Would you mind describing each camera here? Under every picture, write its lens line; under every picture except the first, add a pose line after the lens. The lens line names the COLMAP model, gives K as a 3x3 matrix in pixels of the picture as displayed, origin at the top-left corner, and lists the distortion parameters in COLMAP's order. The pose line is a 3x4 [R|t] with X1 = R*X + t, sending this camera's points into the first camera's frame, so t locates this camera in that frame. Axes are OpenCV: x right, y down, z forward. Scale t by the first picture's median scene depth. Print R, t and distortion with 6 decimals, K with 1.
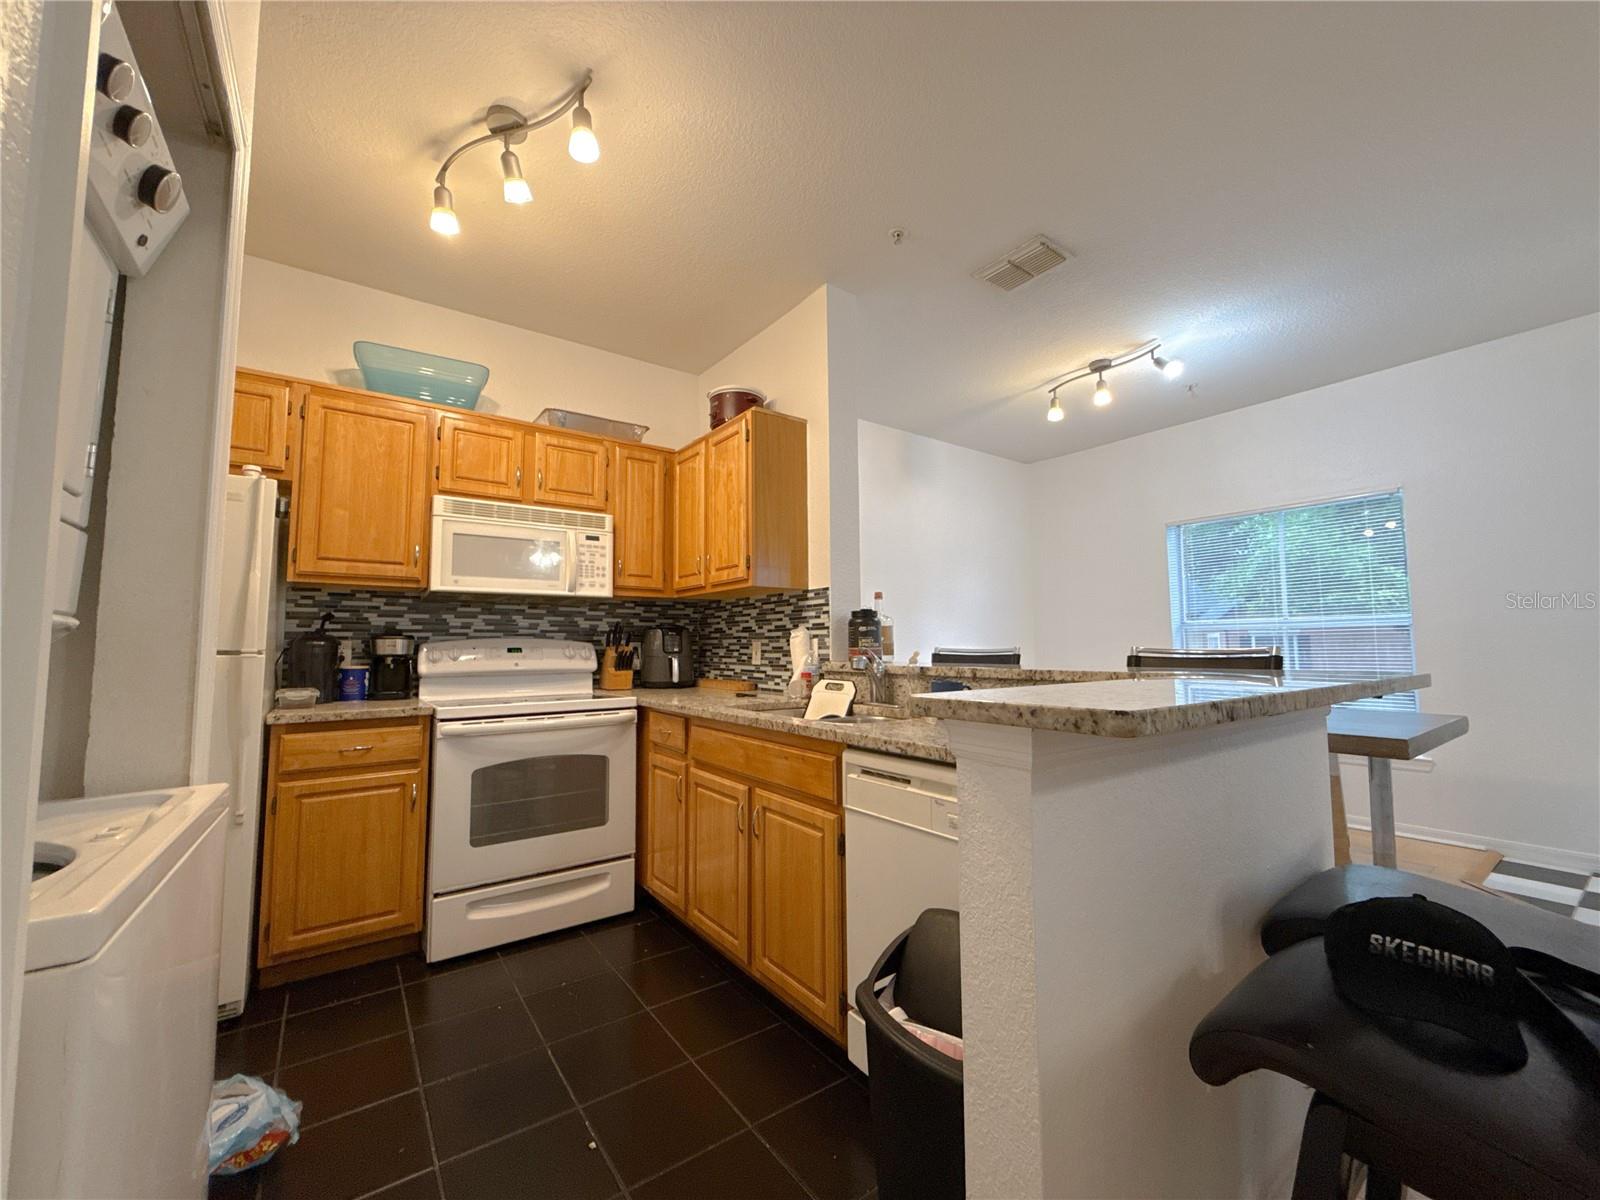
lens RADIAL K [[641.5, 0, 800.1], [0, 641.5, 597.7], [0, 0, 1]] dist [-0.001747, 0.000082]
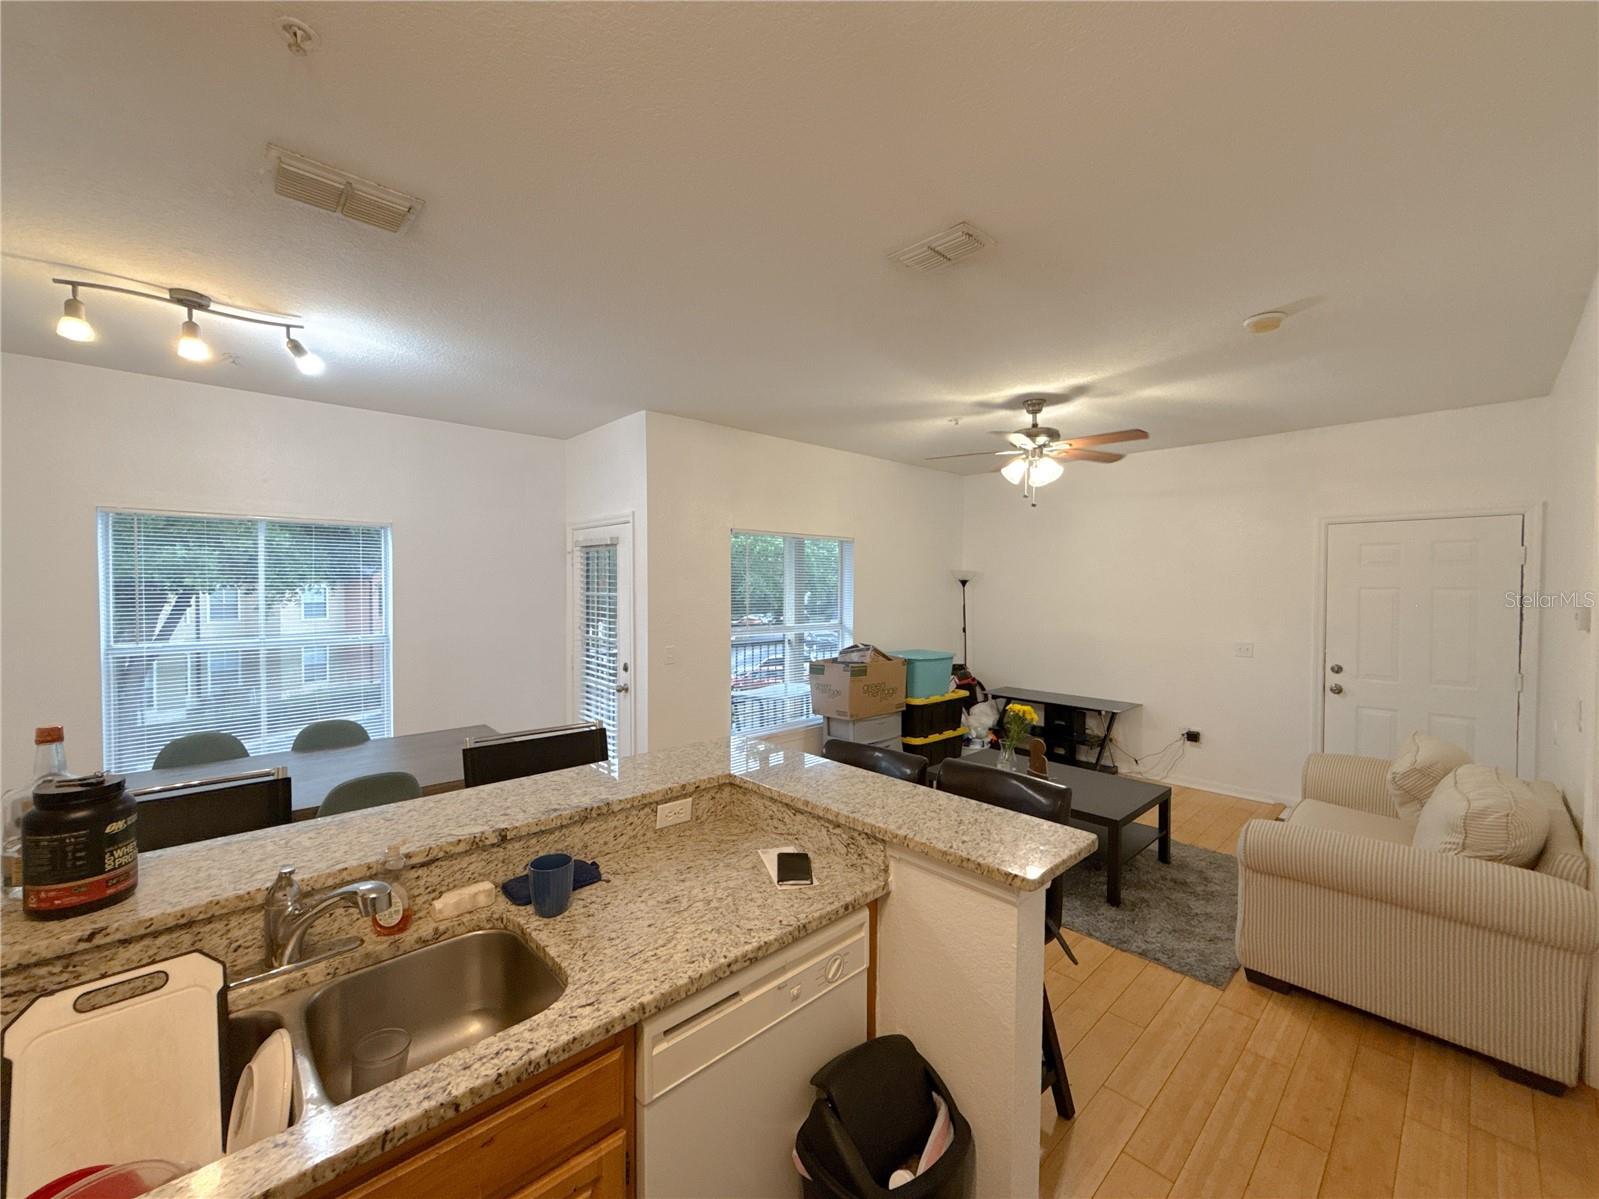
lens RADIAL K [[644.3, 0, 802.1], [0, 644.3, 597.2], [0, 0, 1]] dist [-0.001821, -0.000285]
pose [[-0.133256, -0.012568, 0.991002, -0.390628], [-0.078646, 0.996900, 0.002068, -0.142778], [-0.987956, -0.077663, -0.133832, 0.600235]]
